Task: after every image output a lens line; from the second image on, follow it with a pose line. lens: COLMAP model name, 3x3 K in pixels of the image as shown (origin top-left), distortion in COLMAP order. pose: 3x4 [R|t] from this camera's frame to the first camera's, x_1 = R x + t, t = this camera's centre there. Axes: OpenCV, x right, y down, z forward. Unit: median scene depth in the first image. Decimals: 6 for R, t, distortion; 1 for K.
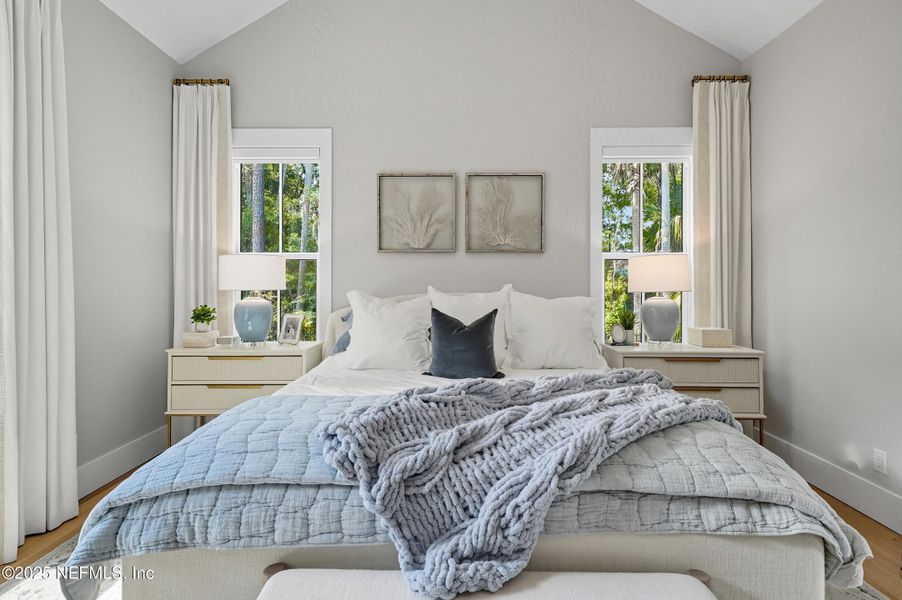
lens RADIAL K [[451.2, 0, 450.4], [0, 451.2, 282.1], [0, 0, 1]] dist [0.009749, 0.000479]
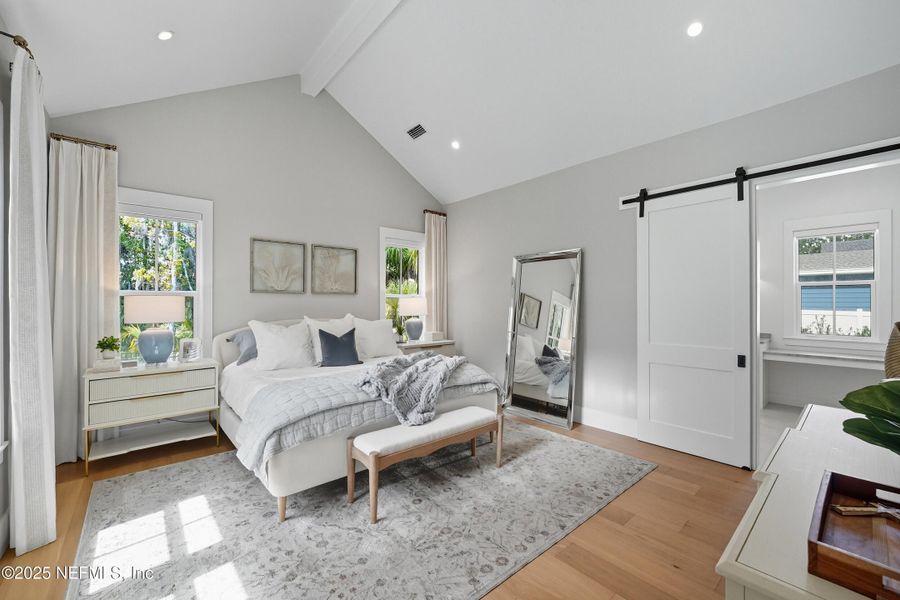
lens RADIAL K [[370.1, 0, 450.0], [0, 370.1, 300.0], [0, 0, 1]] dist [-0.001213, -0.000091]
pose [[0.744643, 0.001965, 0.667460, -0.525991], [-0.001269, 0.999998, -0.001528, -0.045583], [-0.667461, 0.000291, 0.744644, -0.337641]]
